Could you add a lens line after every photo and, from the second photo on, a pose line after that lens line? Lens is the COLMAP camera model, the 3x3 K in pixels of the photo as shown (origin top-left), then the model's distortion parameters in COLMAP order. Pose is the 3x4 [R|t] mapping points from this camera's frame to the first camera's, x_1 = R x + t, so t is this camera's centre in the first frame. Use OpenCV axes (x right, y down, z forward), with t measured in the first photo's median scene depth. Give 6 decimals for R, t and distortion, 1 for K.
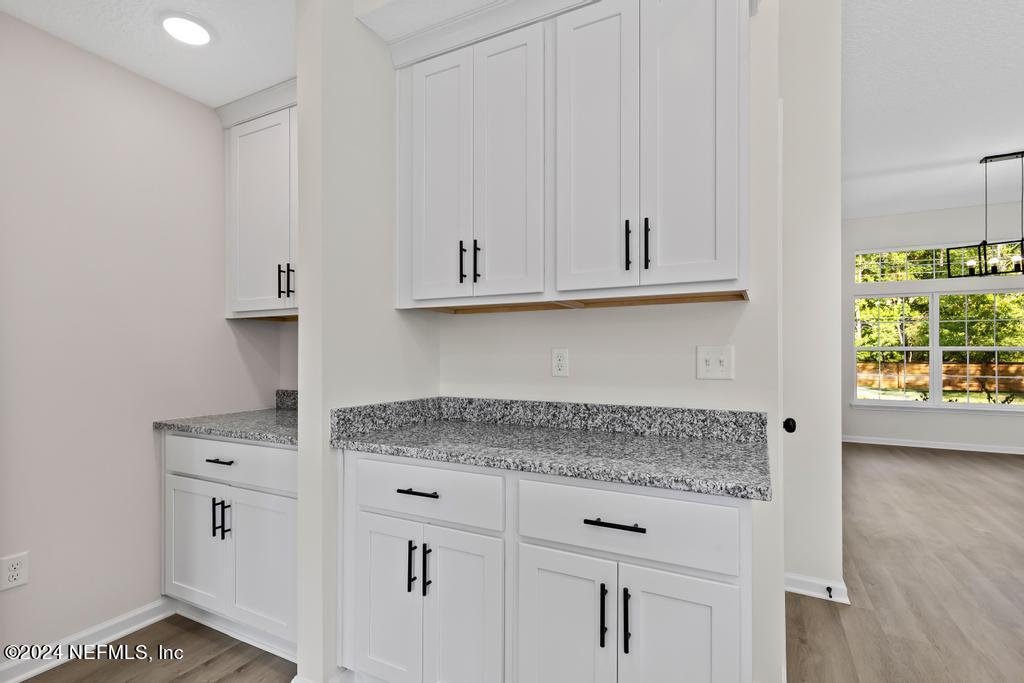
lens RADIAL K [[483.0, 0, 507.3], [0, 483.0, 352.1], [0, 0, 1]] dist [-0.010157, 0.001501]
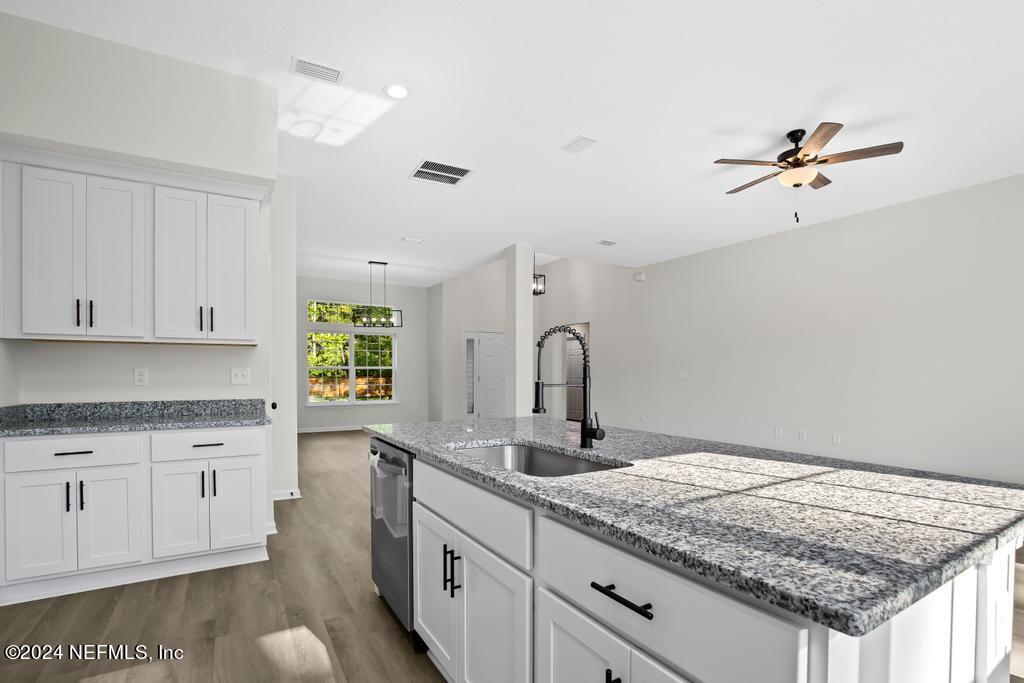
lens RADIAL K [[483.0, 0, 503.5], [0, 483.0, 376.5], [0, 0, 1]] dist [-0.010157, 0.001501]
pose [[0.536919, -0.008200, 0.843594, -0.577395], [-0.006150, 0.999888, 0.013634, -0.009577], [-0.843611, -0.012508, 0.536808, -0.864925]]
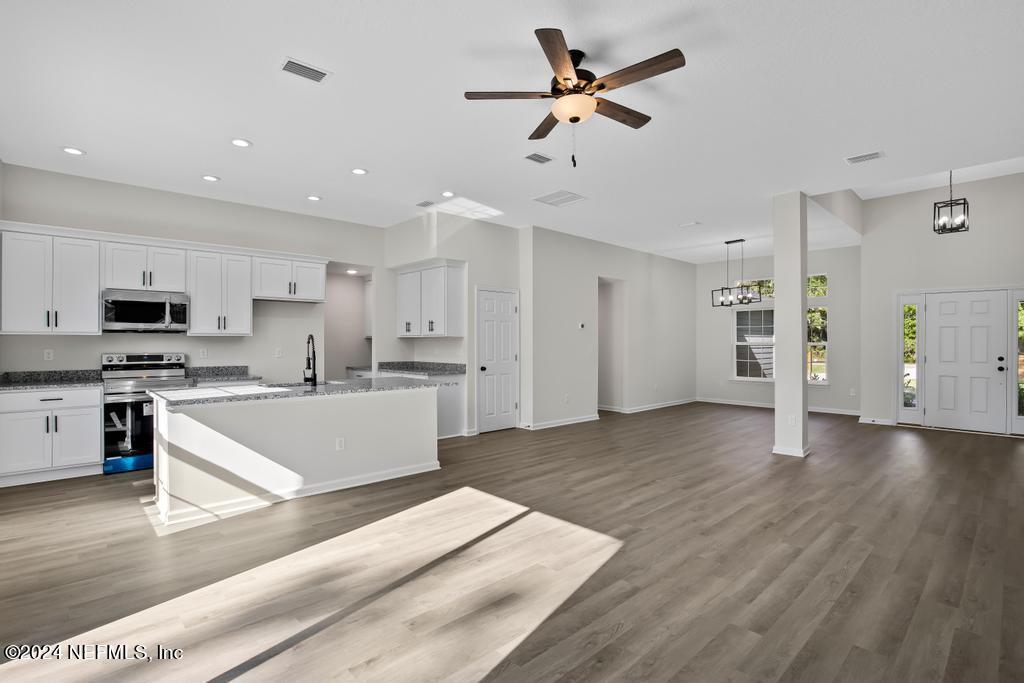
lens RADIAL K [[483.0, 0, 515.0], [0, 483.0, 339.8], [0, 0, 1]] dist [-0.010157, 0.001501]
pose [[0.943223, 0.000549, -0.332160, 1.857811], [-0.000550, 1.000000, 0.000092, -0.068449], [0.332160, 0.000096, 0.943223, -2.235794]]
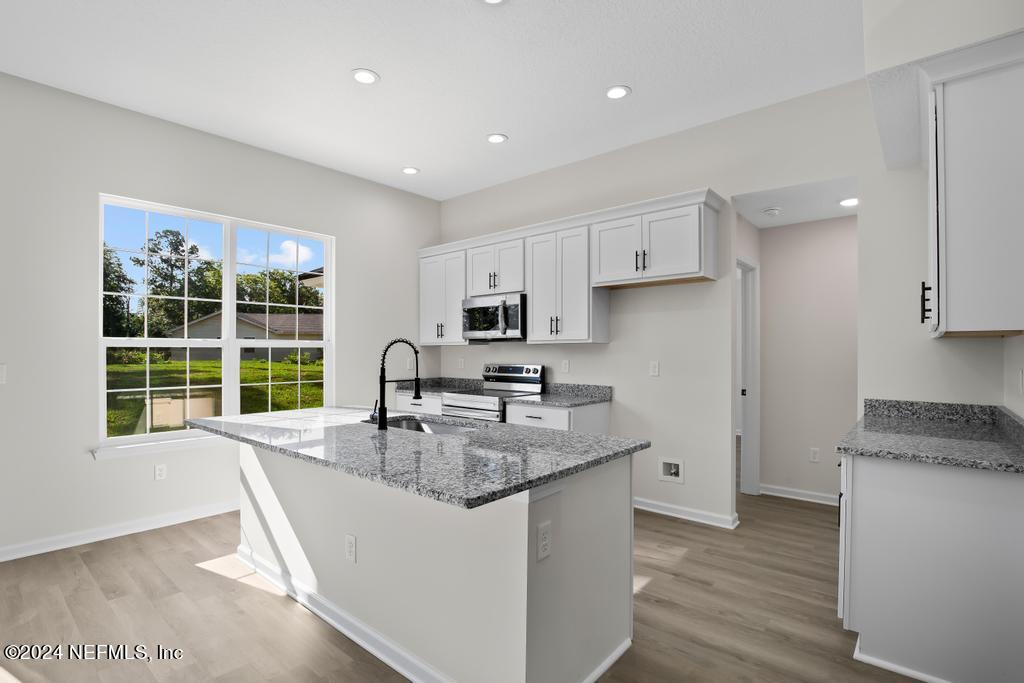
lens RADIAL K [[512.3, 0, 515.0], [0, 512.3, 346.3], [0, 0, 1]] dist [-0.006566, -0.000591]
pose [[-0.242096, -0.008842, -0.970212, 1.501129], [0.005966, 0.999926, -0.010602, -0.055079], [0.970234, -0.008355, -0.242025, 0.143150]]
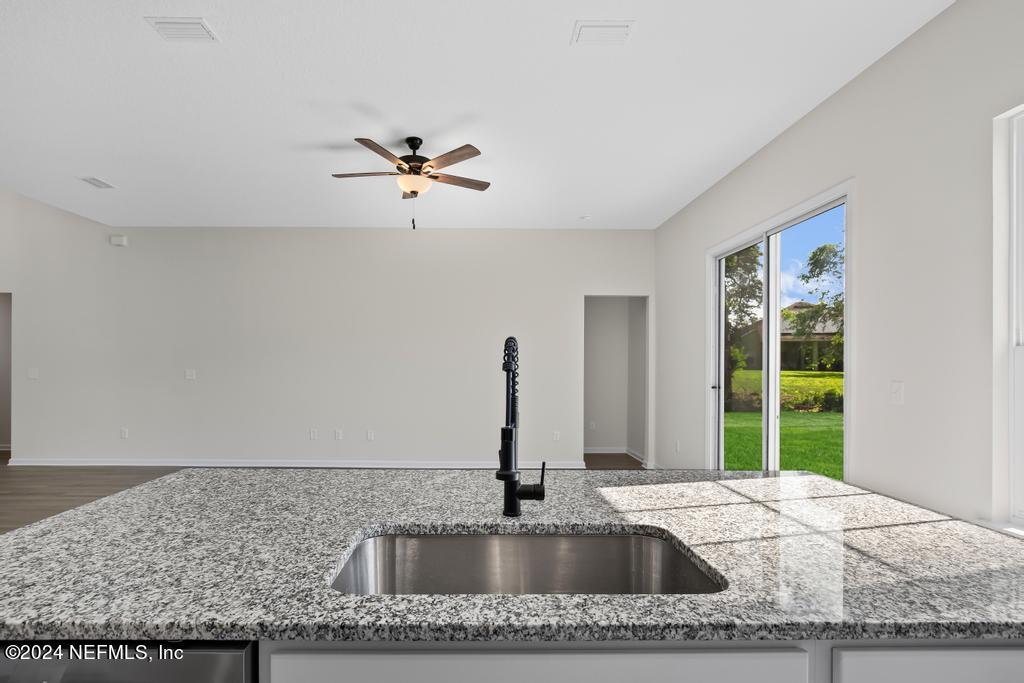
lens RADIAL K [[512.3, 0, 480.6], [0, 512.3, 364.6], [0, 0, 1]] dist [-0.006566, -0.000591]
pose [[-0.460908, -0.003476, 0.887441, -0.292559], [-0.007928, 0.999969, -0.000201, -0.059921], [-0.887412, -0.007128, -0.460921, -0.152888]]
